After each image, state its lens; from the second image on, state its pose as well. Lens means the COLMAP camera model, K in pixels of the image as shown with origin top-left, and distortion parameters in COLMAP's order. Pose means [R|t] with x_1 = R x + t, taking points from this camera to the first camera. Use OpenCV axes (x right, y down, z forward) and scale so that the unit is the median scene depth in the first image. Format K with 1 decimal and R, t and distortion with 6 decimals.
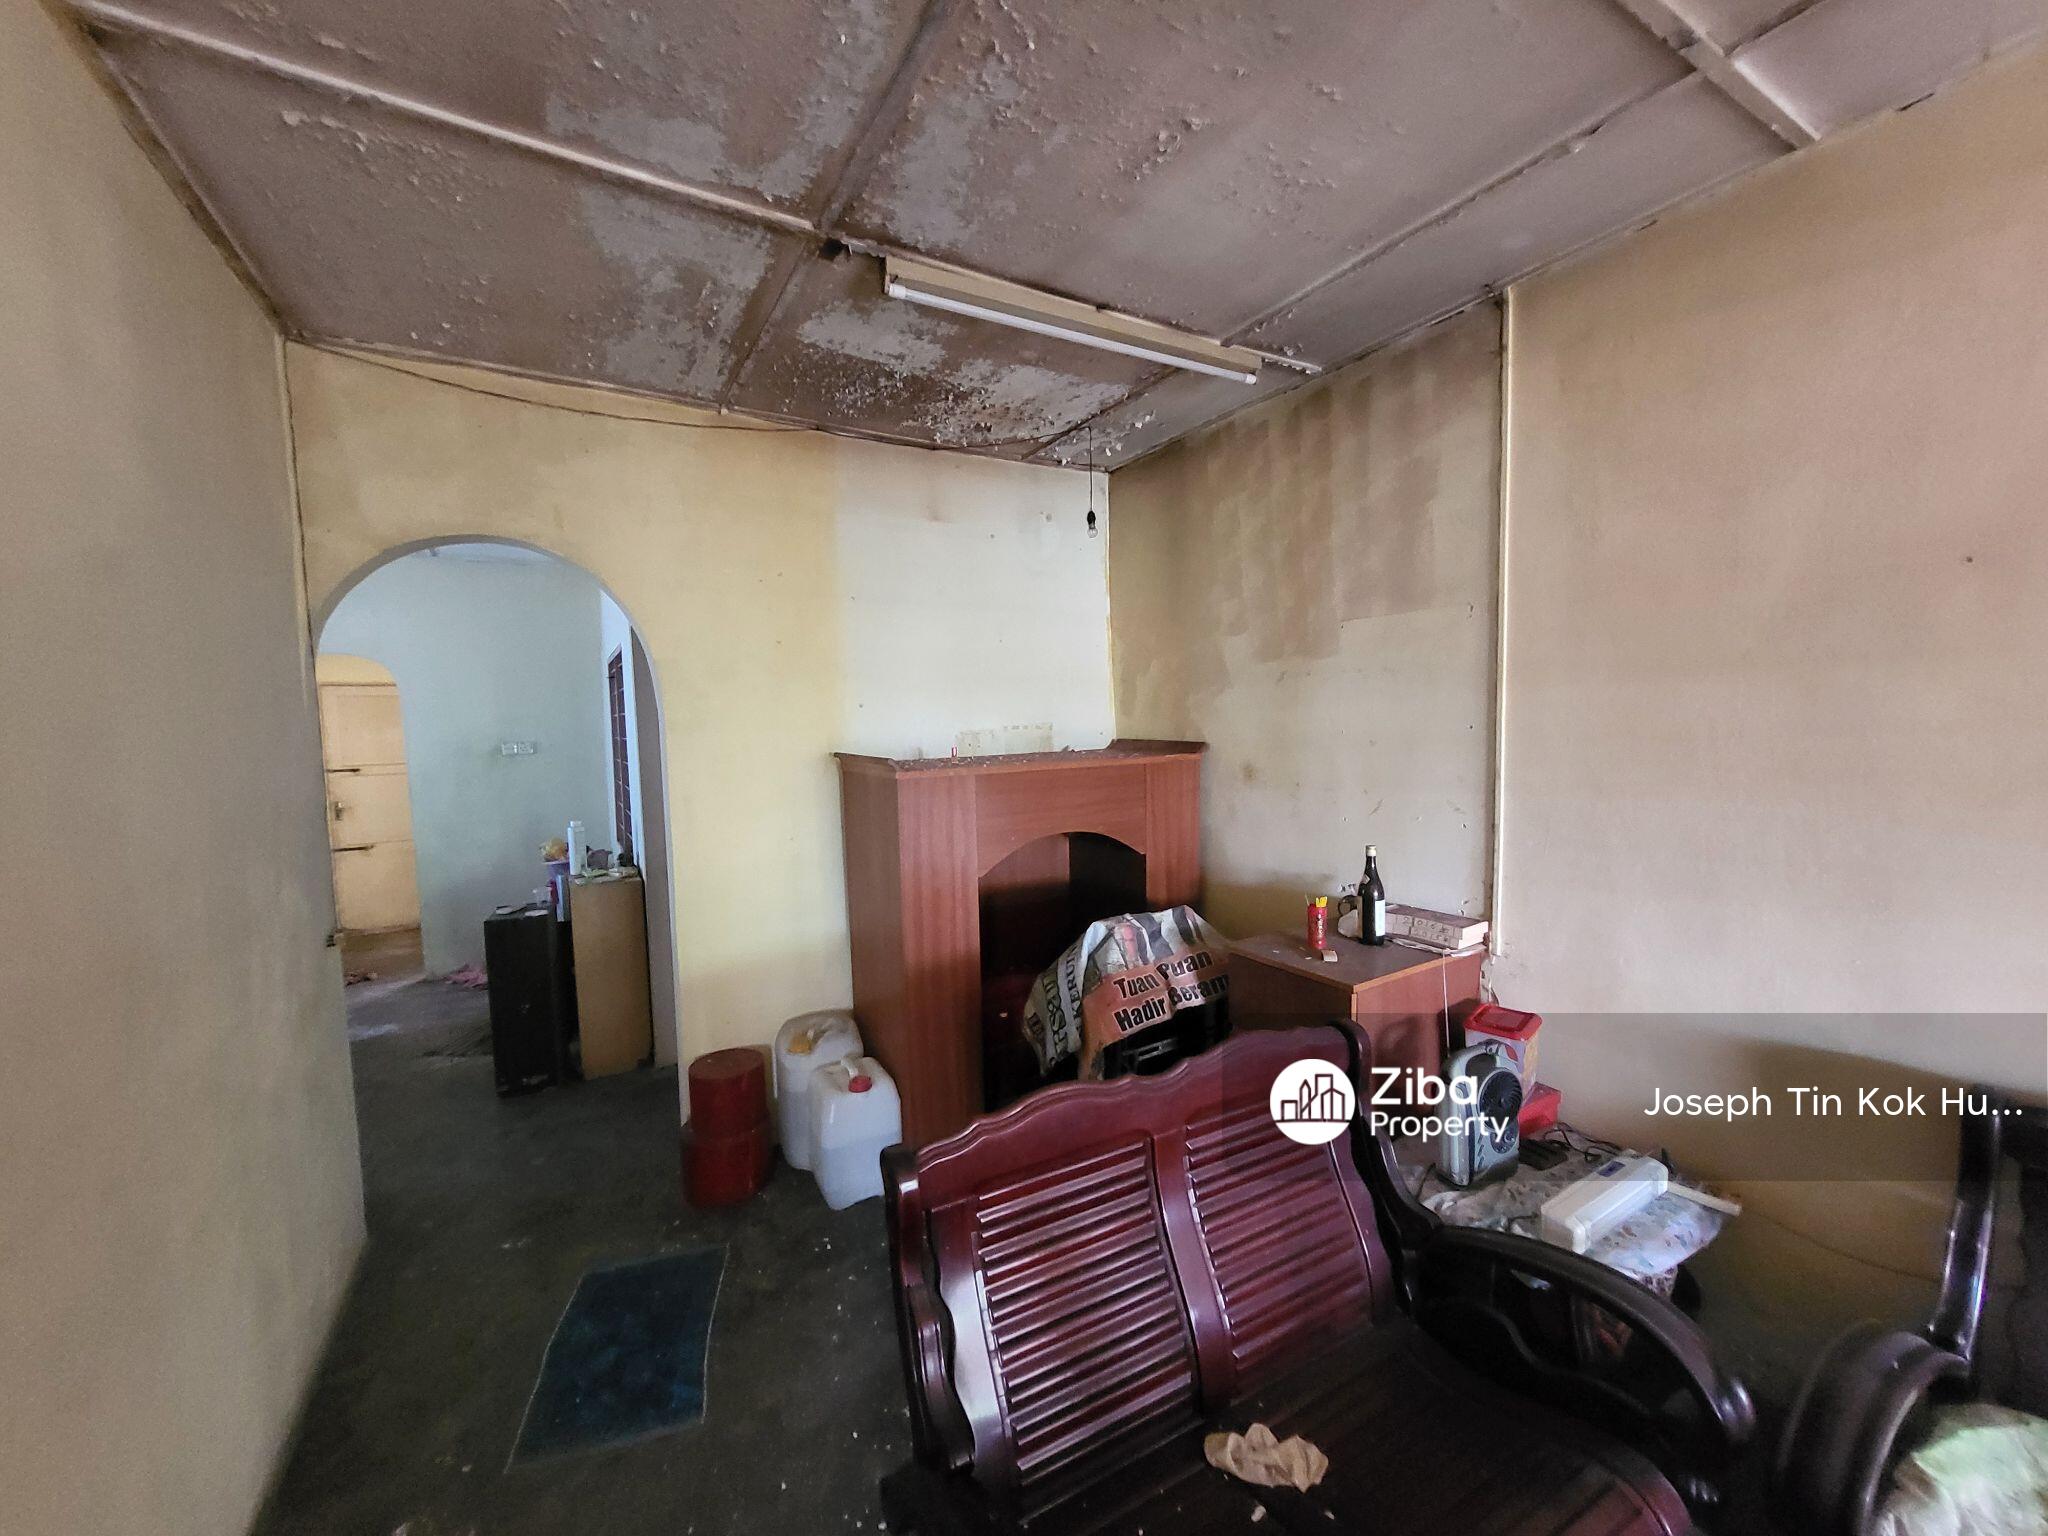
lens RADIAL K [[802.3, 0, 1040.6], [0, 802.3, 780.3], [0, 0, 1]] dist [0.000518, 0.000075]
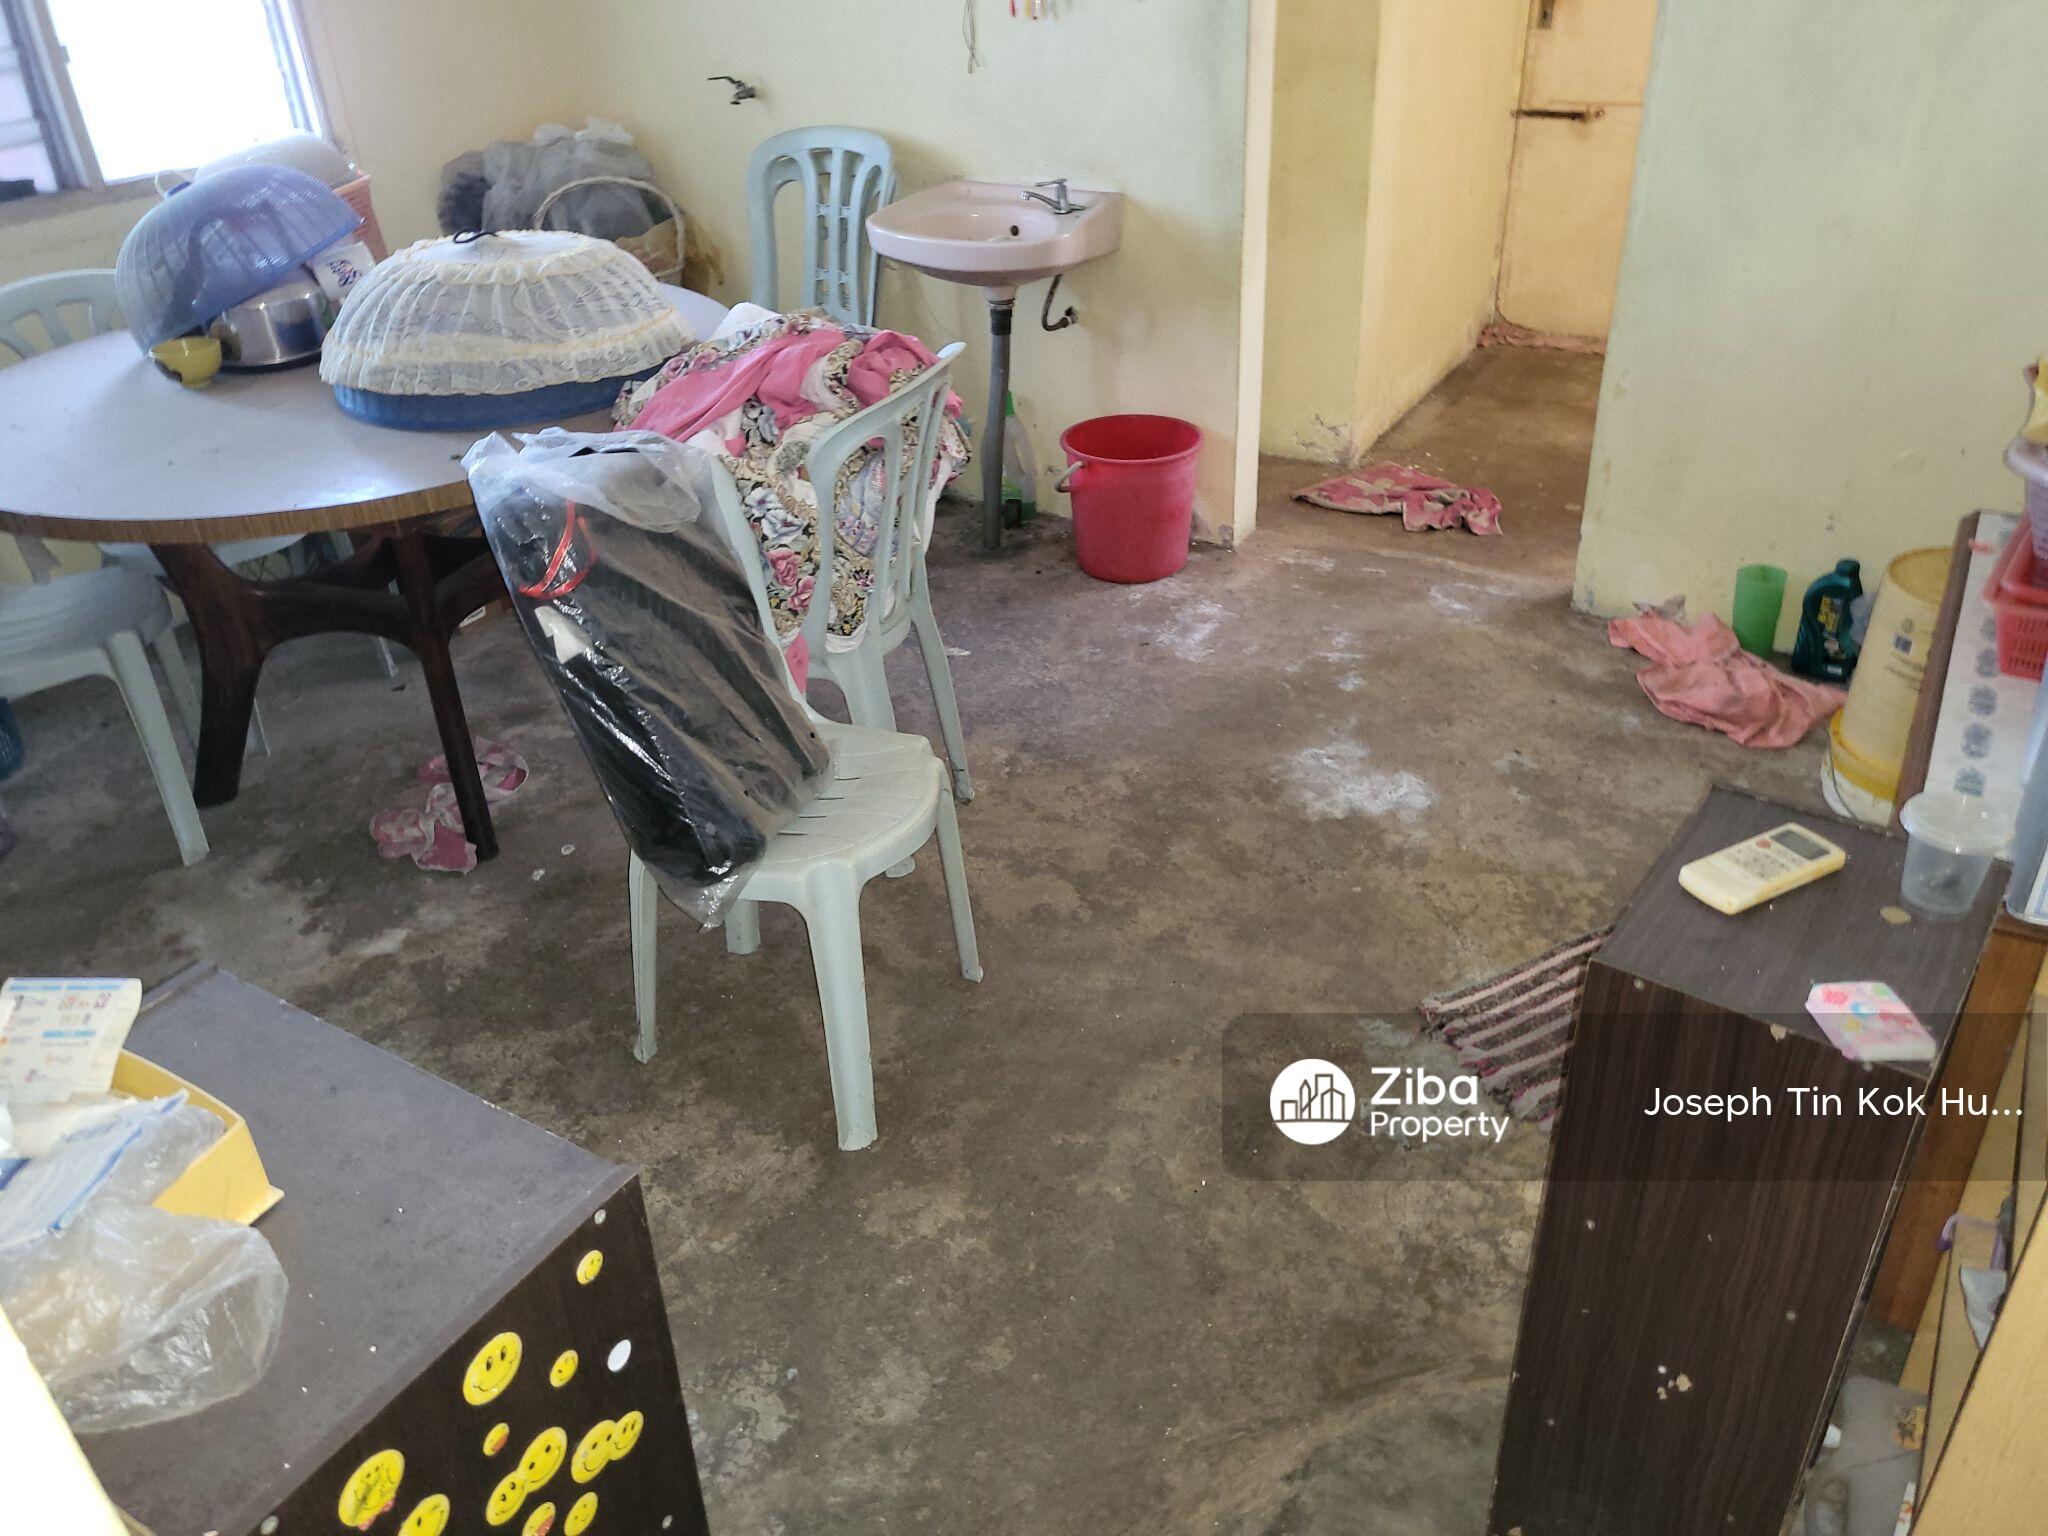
lens RADIAL K [[1607.1, 0, 1018.8], [0, 1607.1, 750.1], [0, 0, 1]] dist [-0.041986, 0.113210]
pose [[0.479707, 0.443840, -0.756893, -0.583546], [-0.032881, 0.871114, 0.489979, -0.033171], [0.876813, -0.210159, 0.432473, 0.828755]]
